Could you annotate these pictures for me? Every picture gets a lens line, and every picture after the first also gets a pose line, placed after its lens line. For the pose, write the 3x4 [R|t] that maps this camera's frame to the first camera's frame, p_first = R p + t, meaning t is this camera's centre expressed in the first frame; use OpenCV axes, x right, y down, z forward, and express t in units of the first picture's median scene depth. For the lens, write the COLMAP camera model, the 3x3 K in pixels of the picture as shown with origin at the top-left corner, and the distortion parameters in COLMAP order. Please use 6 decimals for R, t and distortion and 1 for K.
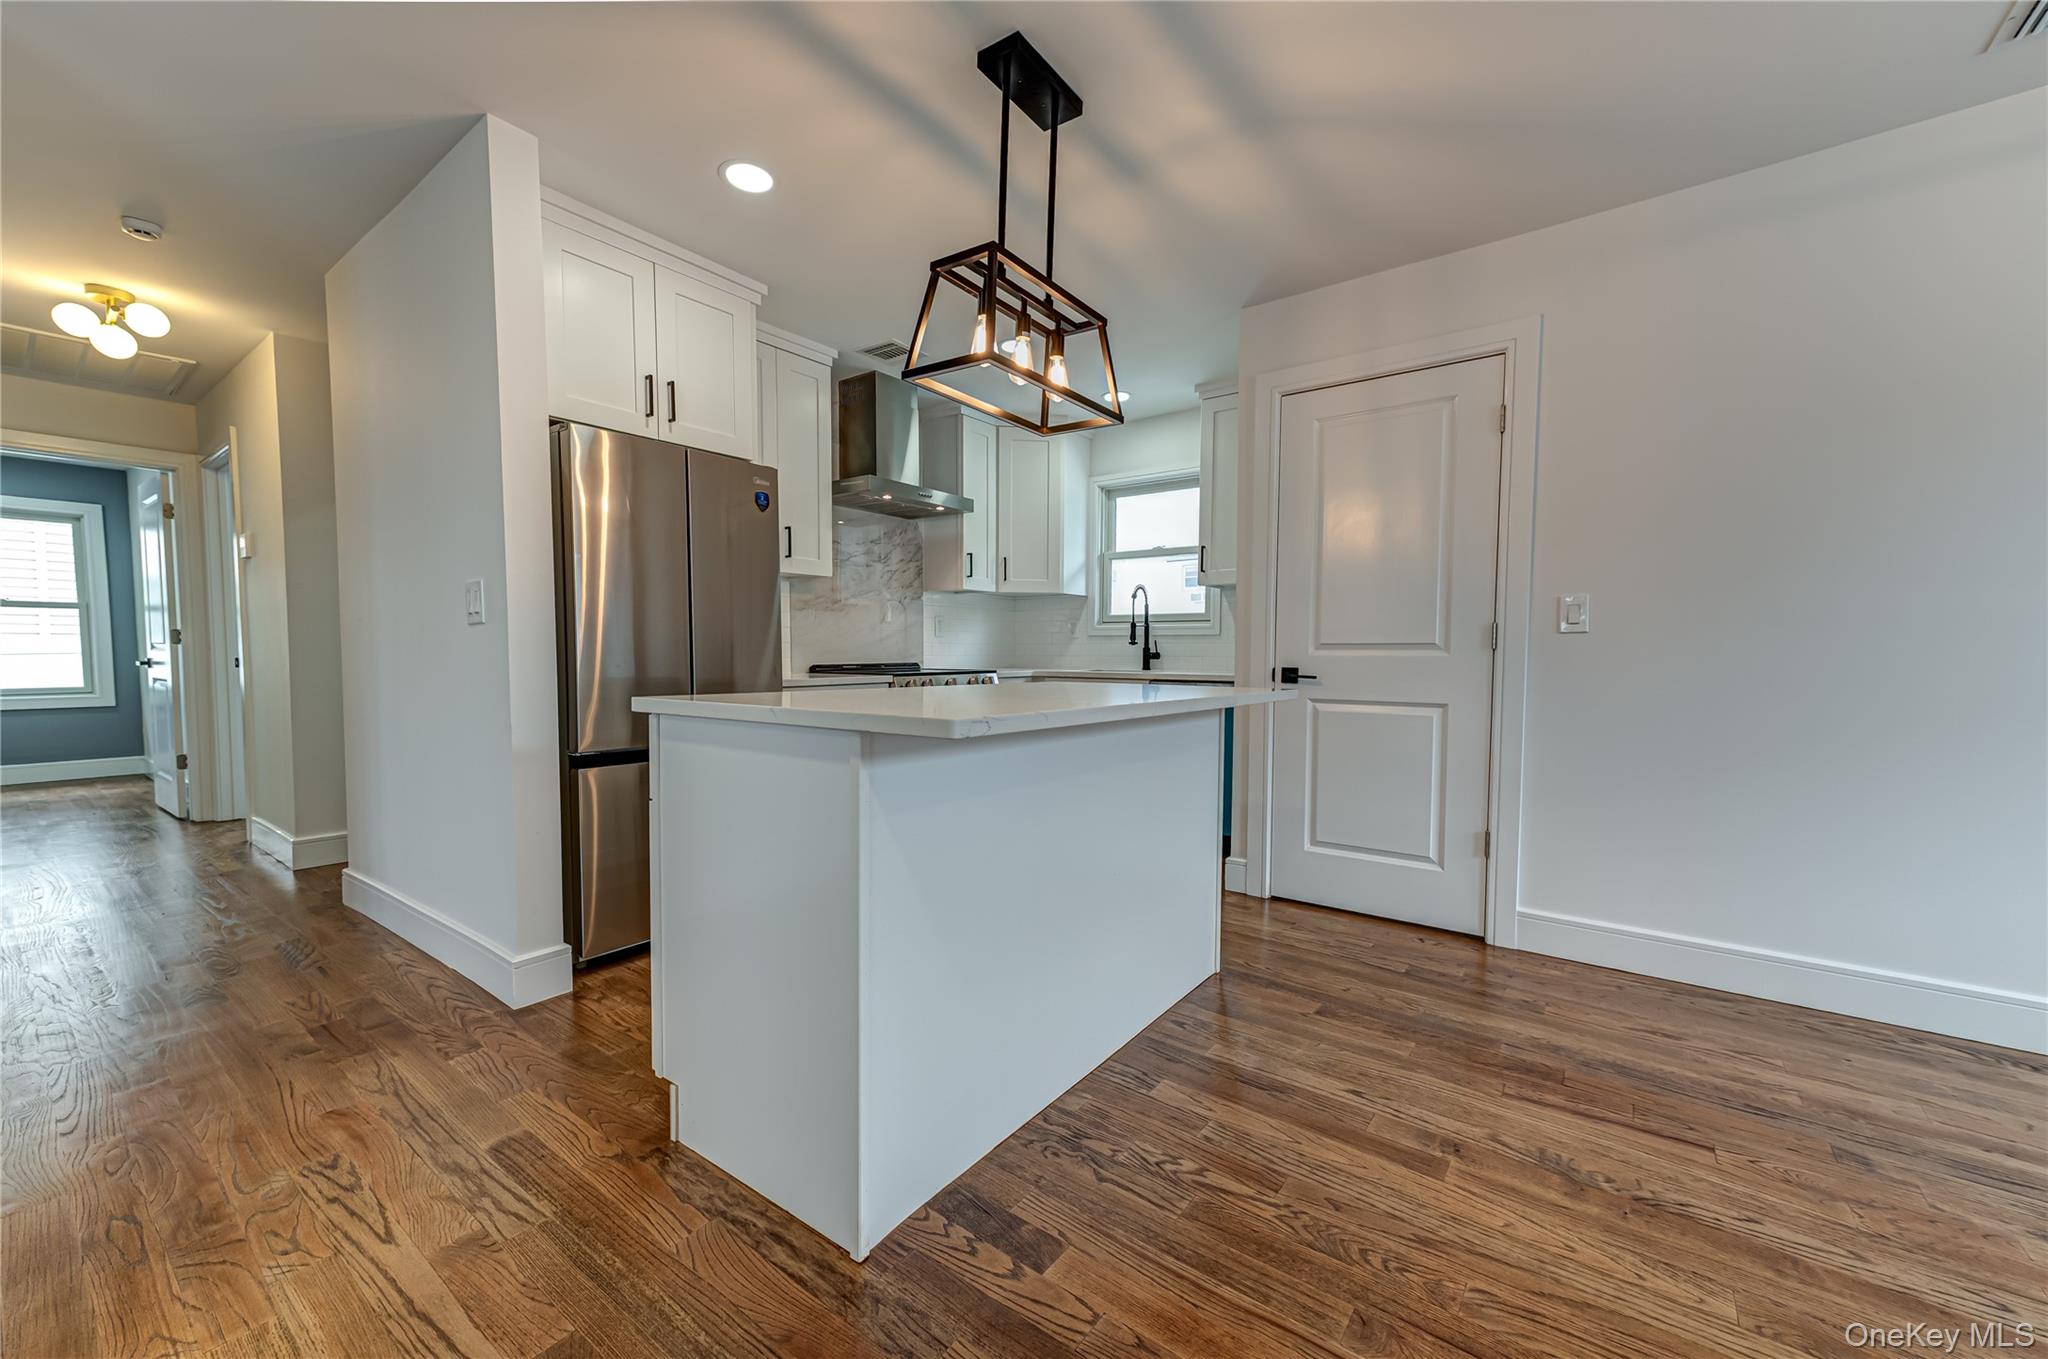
lens RADIAL K [[799.6, 0, 1019.2], [0, 799.6, 690.2], [0, 0, 1]] dist [0.016690, 0.000724]
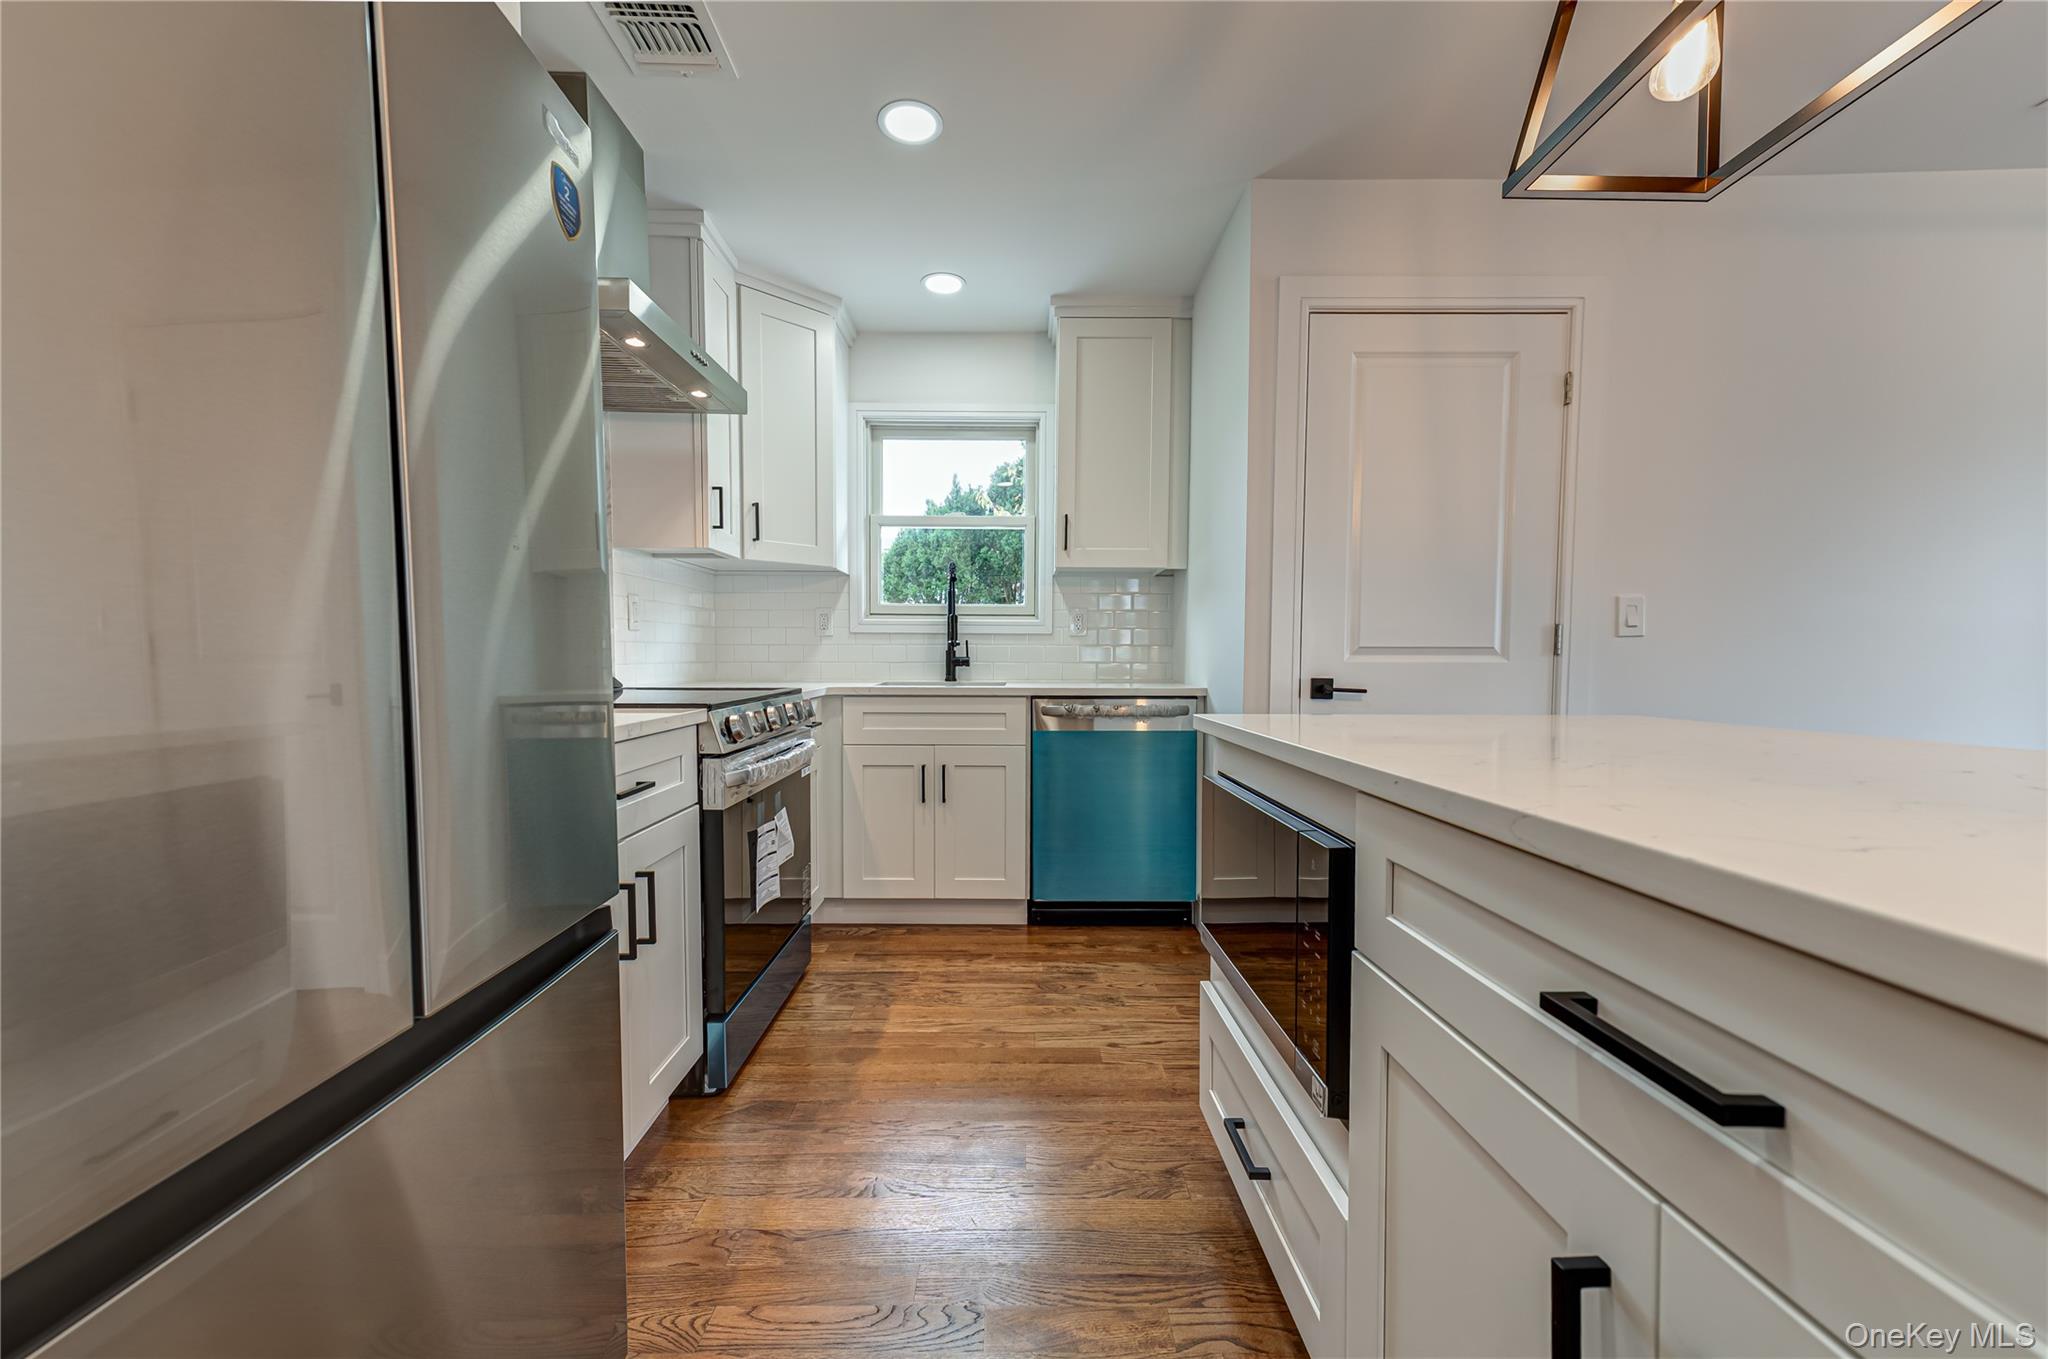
lens RADIAL K [[799.6, 0, 1019.2], [0, 799.6, 690.2], [0, 0, 1]] dist [0.016690, 0.000724]
pose [[0.793928, -0.028170, 0.607359, -0.461018], [0.029823, 0.999528, 0.007374, -0.041519], [-0.607280, 0.012259, 0.794393, 0.767016]]
